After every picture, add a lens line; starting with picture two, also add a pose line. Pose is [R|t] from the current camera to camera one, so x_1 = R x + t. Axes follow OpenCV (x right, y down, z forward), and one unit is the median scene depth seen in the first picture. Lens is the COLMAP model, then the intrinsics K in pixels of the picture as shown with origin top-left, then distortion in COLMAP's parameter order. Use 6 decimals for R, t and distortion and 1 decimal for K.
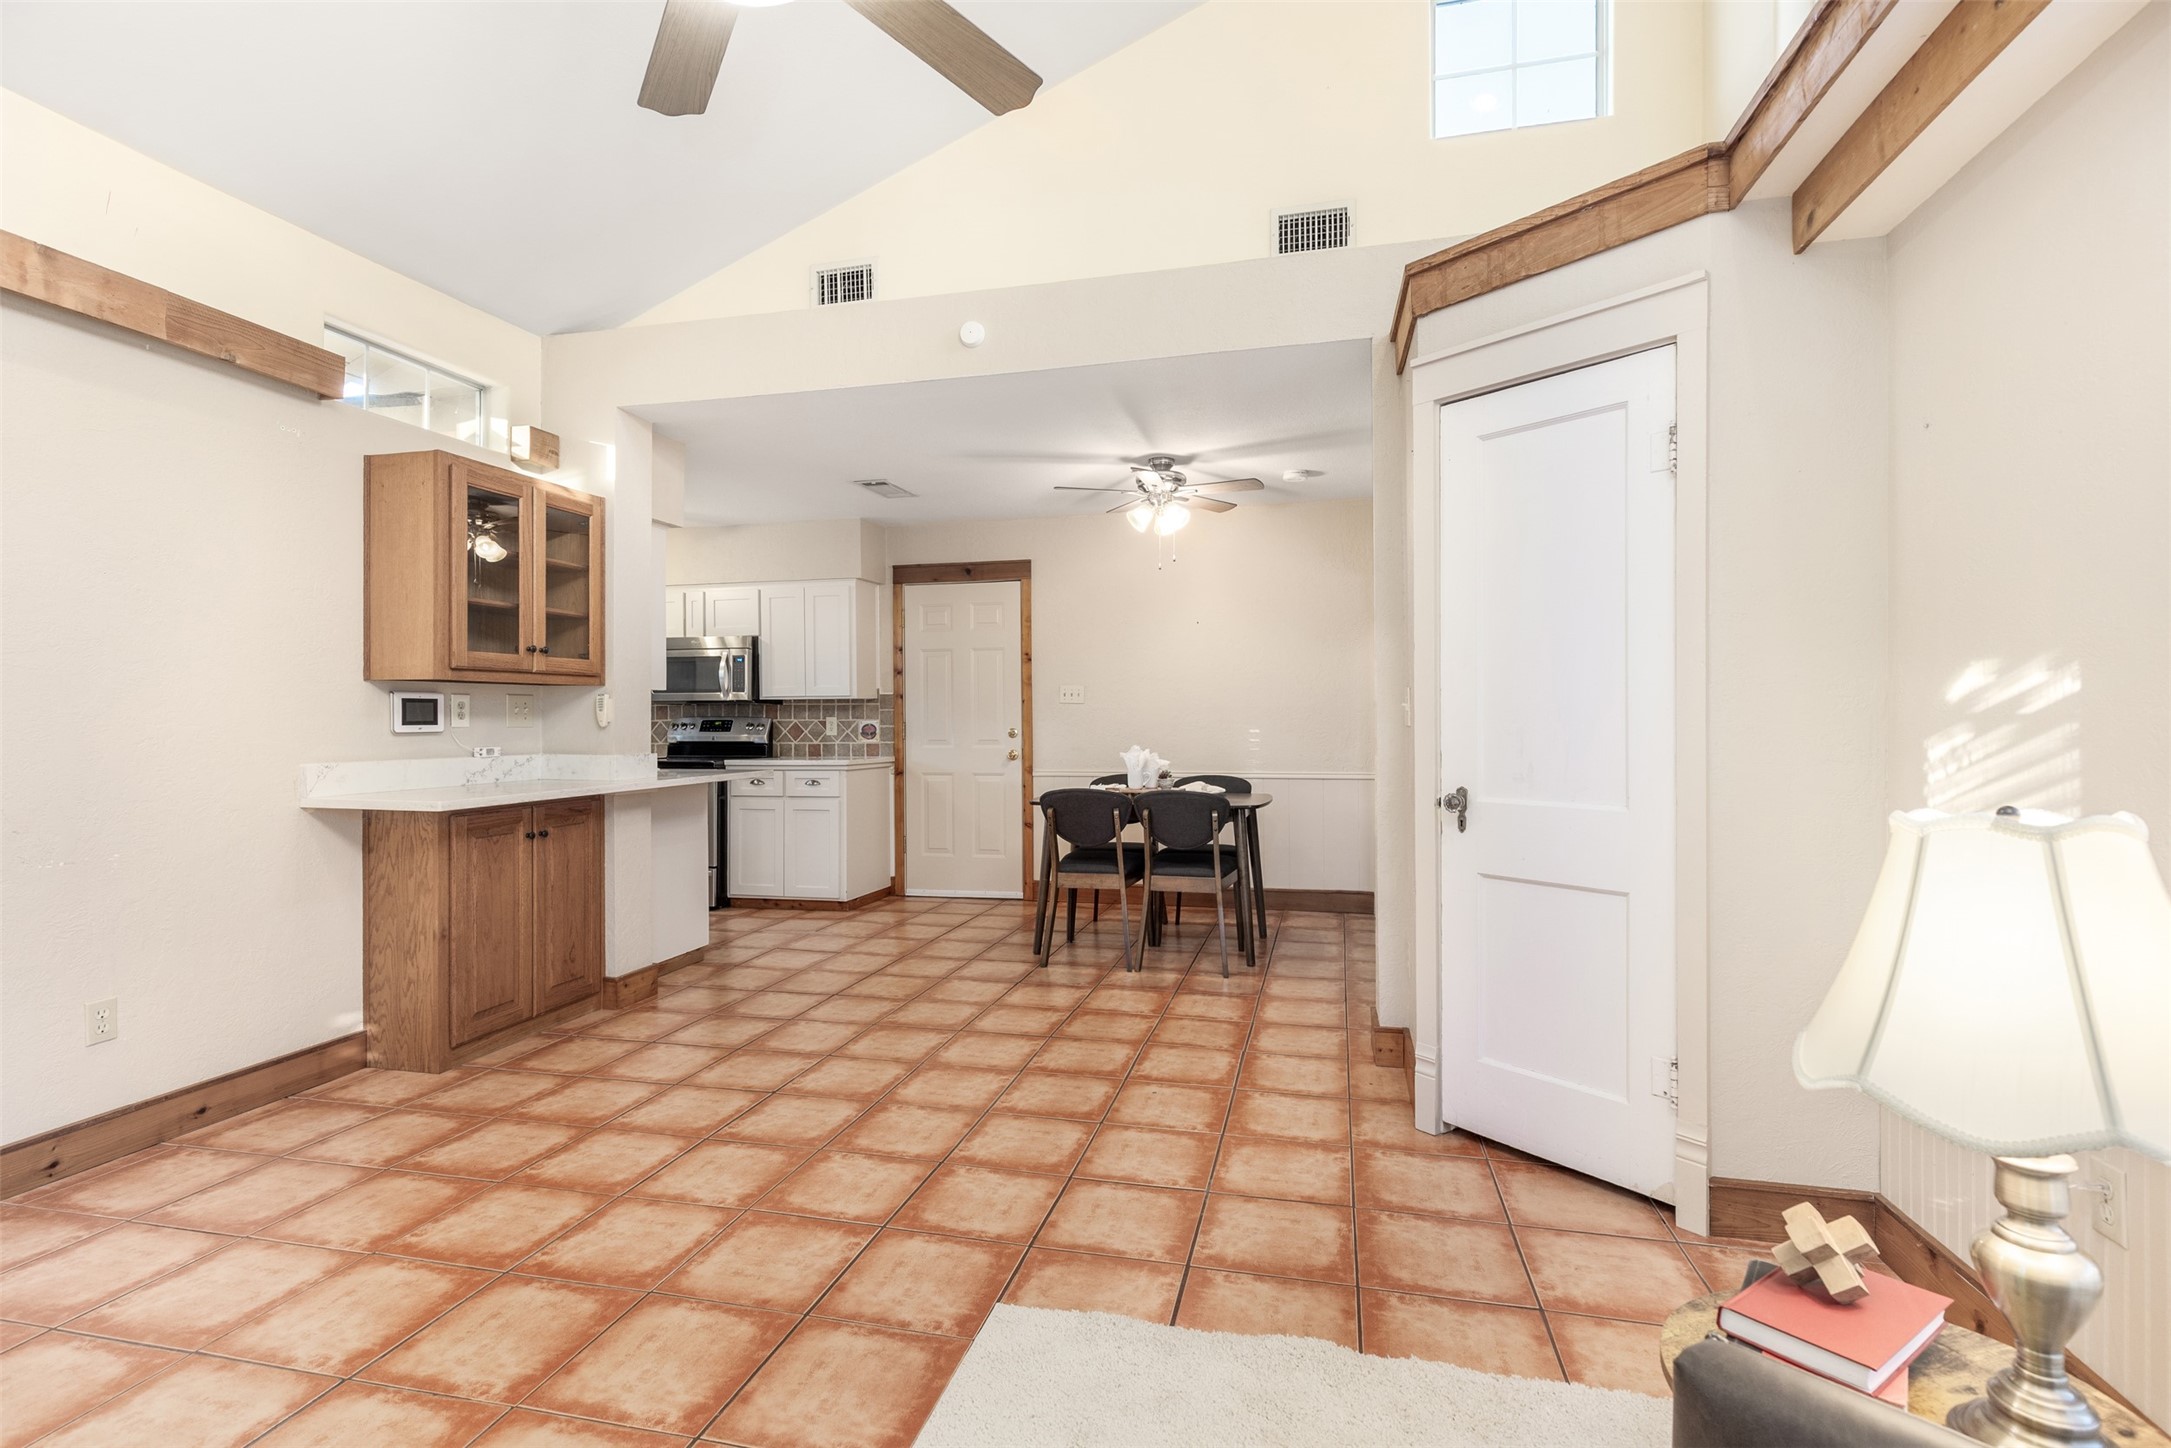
lens RADIAL K [[994.6, 0, 1099.7], [0, 994.6, 718.2], [0, 0, 1]] dist [0.005728, 0.000331]
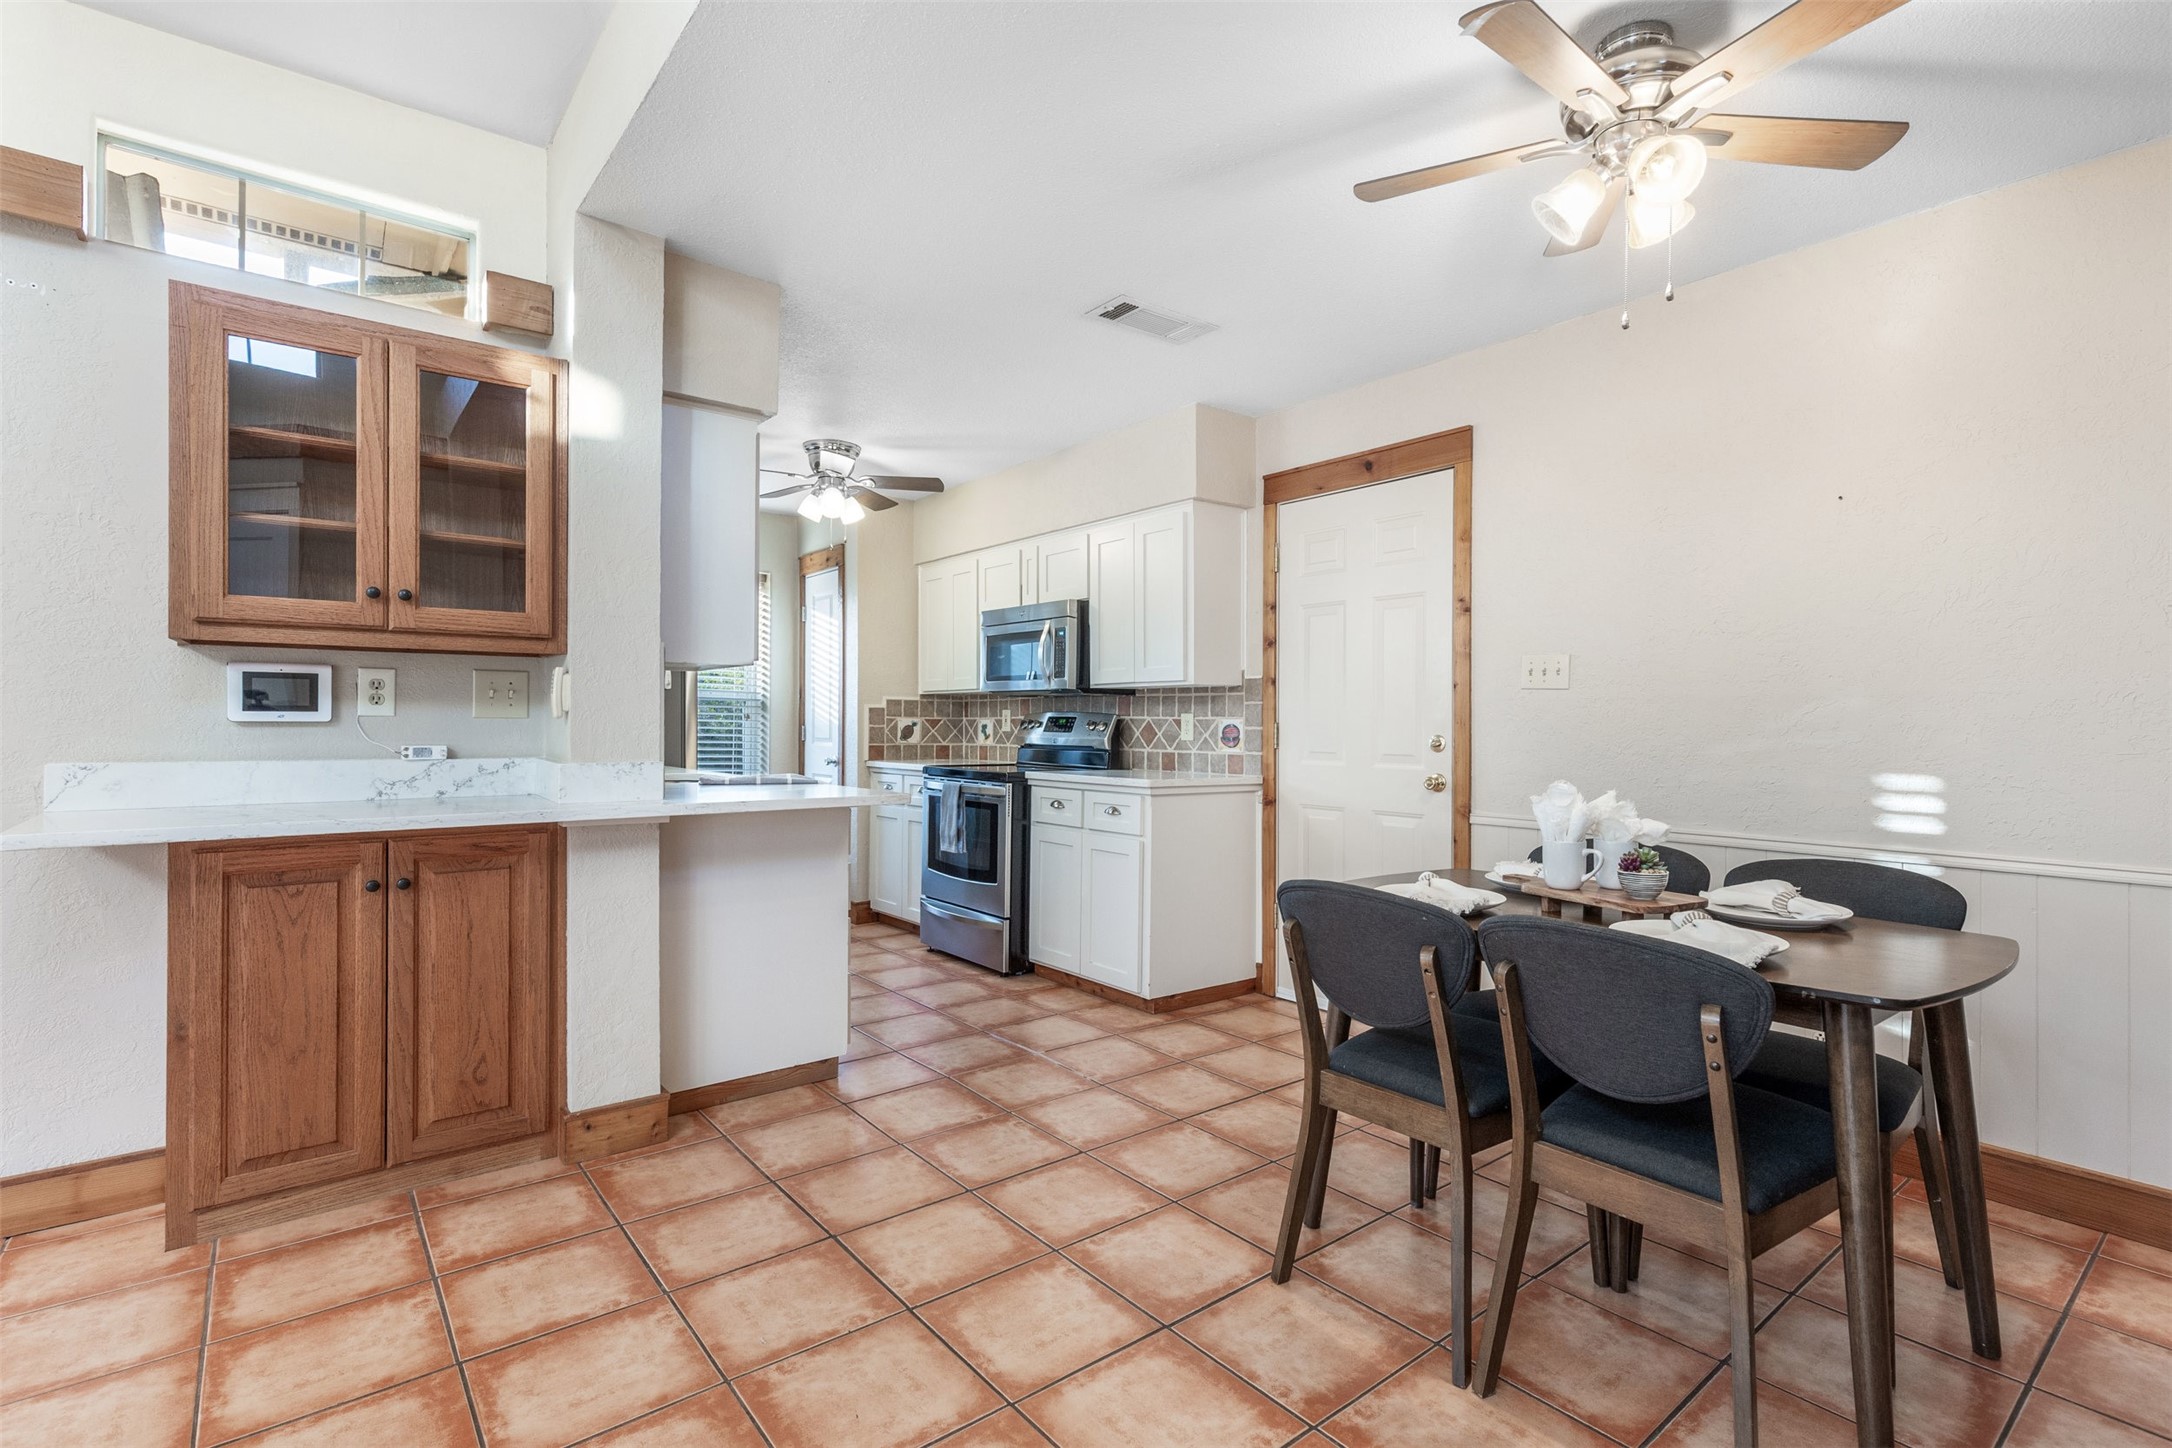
lens RADIAL K [[1004.6, 0, 1104.7], [0, 1004.6, 724.4], [0, 0, 1]] dist [0.002952, 0.000474]
pose [[0.792311, 0.012327, -0.609993, 0.187423], [-0.011179, 0.999921, 0.005686, 0.005301], [0.610015, 0.002314, 0.792386, 0.758129]]
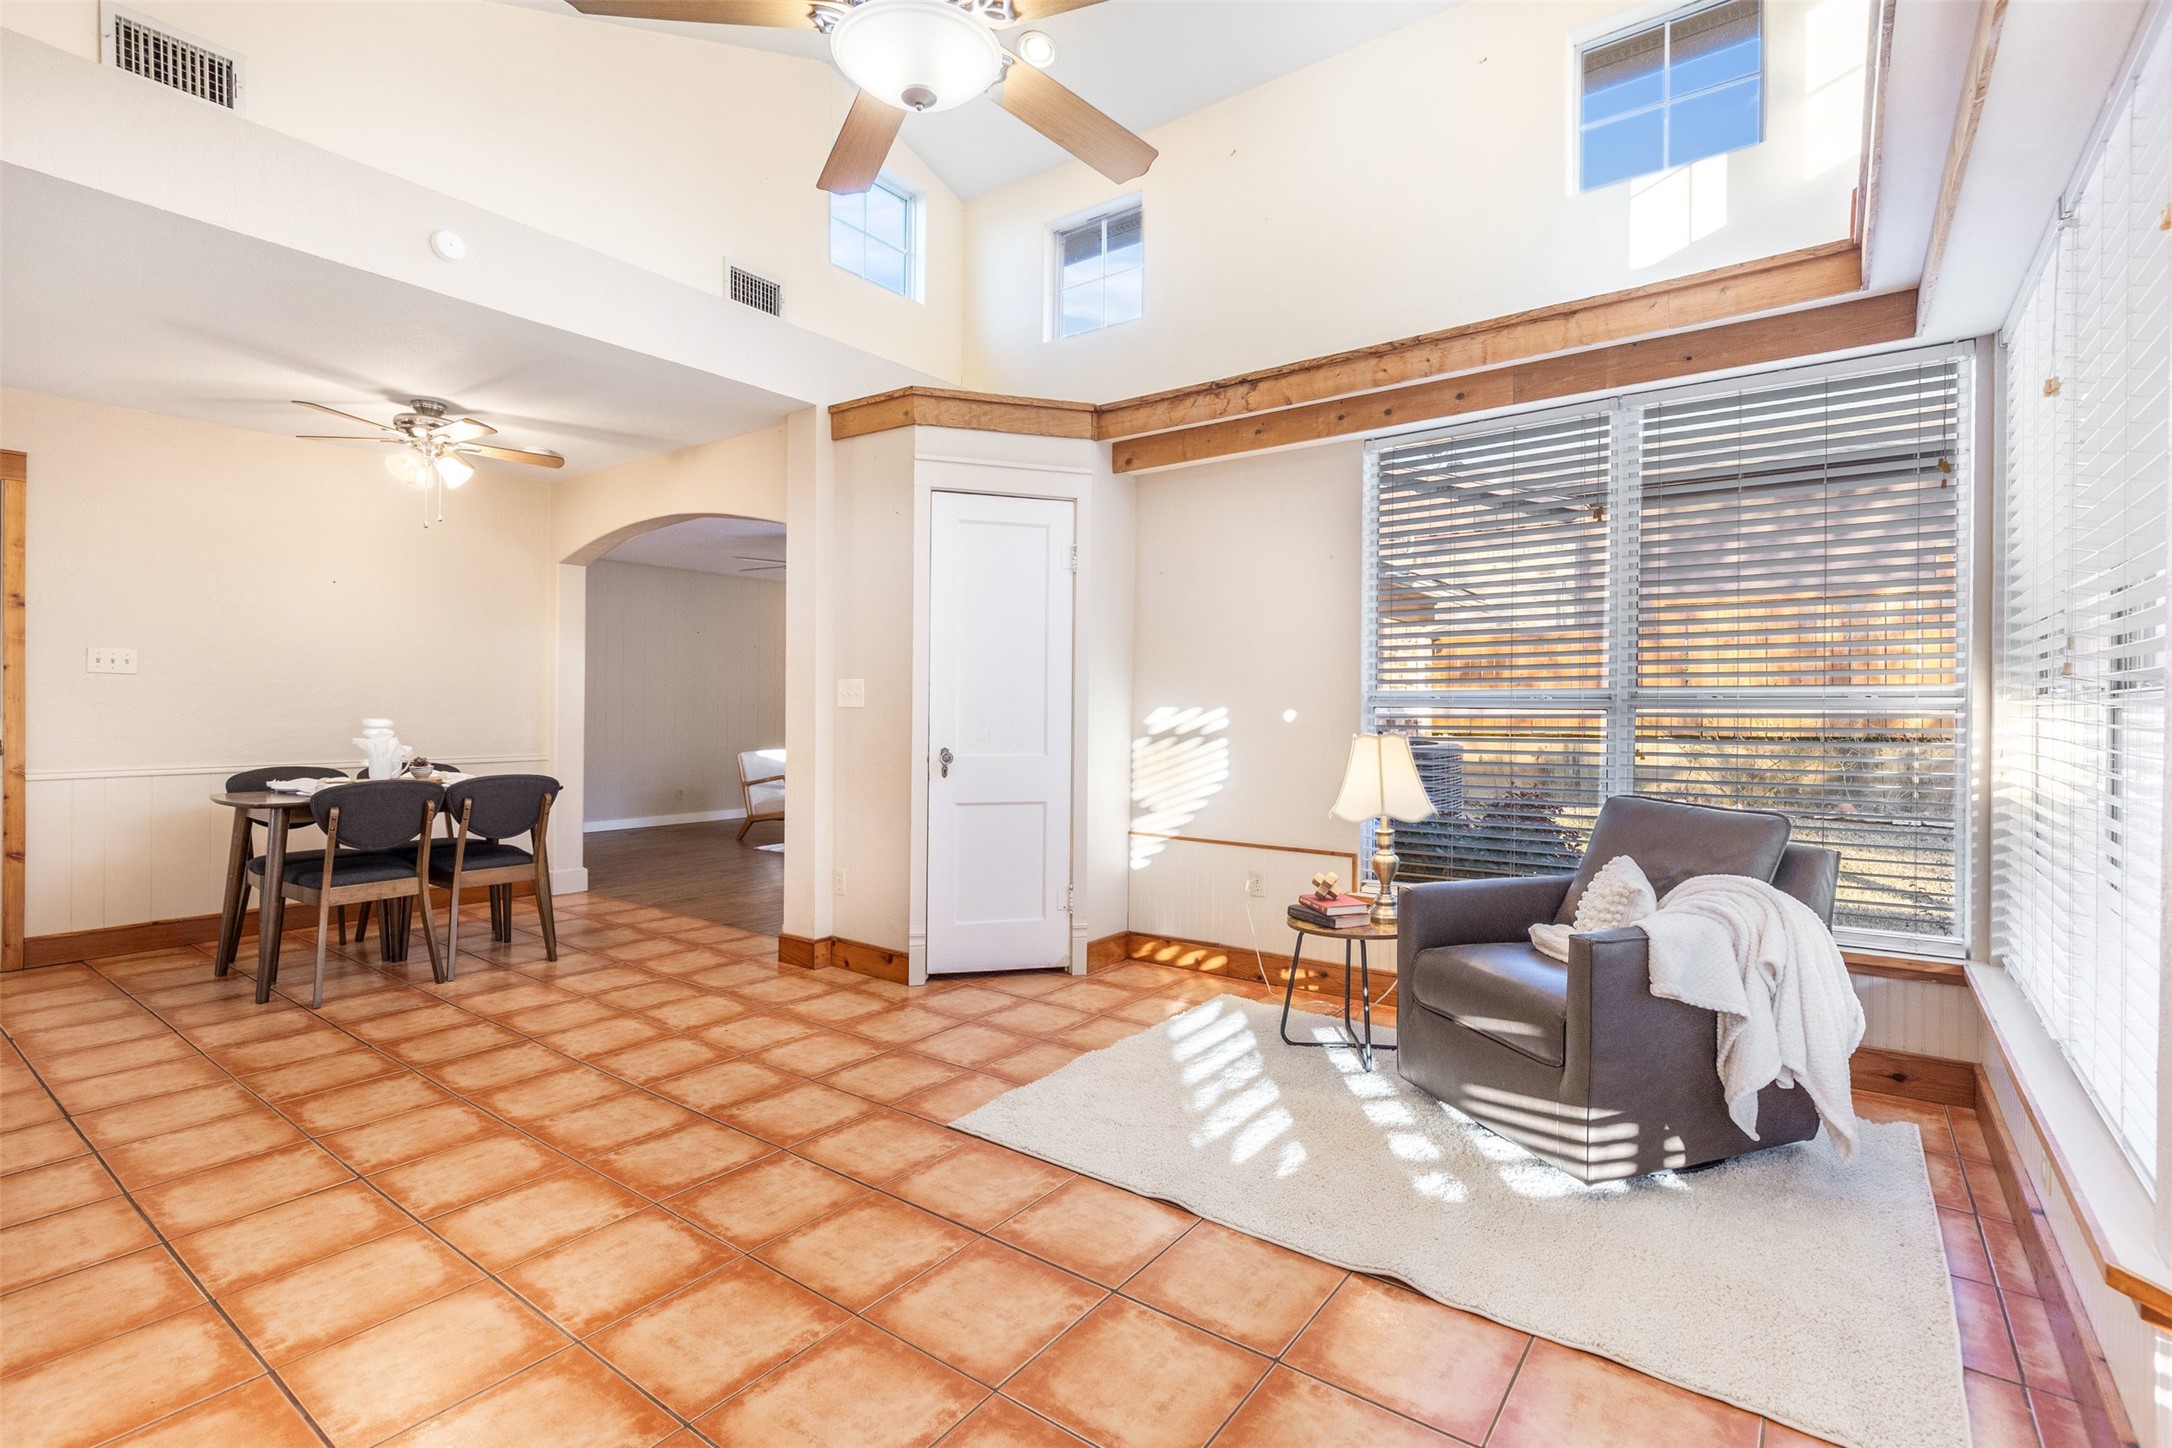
lens RADIAL K [[975.0, 0, 1103.4], [0, 975.0, 713.8], [0, 0, 1]] dist [0.000162, 0.000432]
pose [[0.381071, 0.002179, 0.924543, -0.673528], [-0.009116, 0.999957, 0.001401, 0.010108], [-0.924501, -0.008962, 0.381075, 0.157665]]
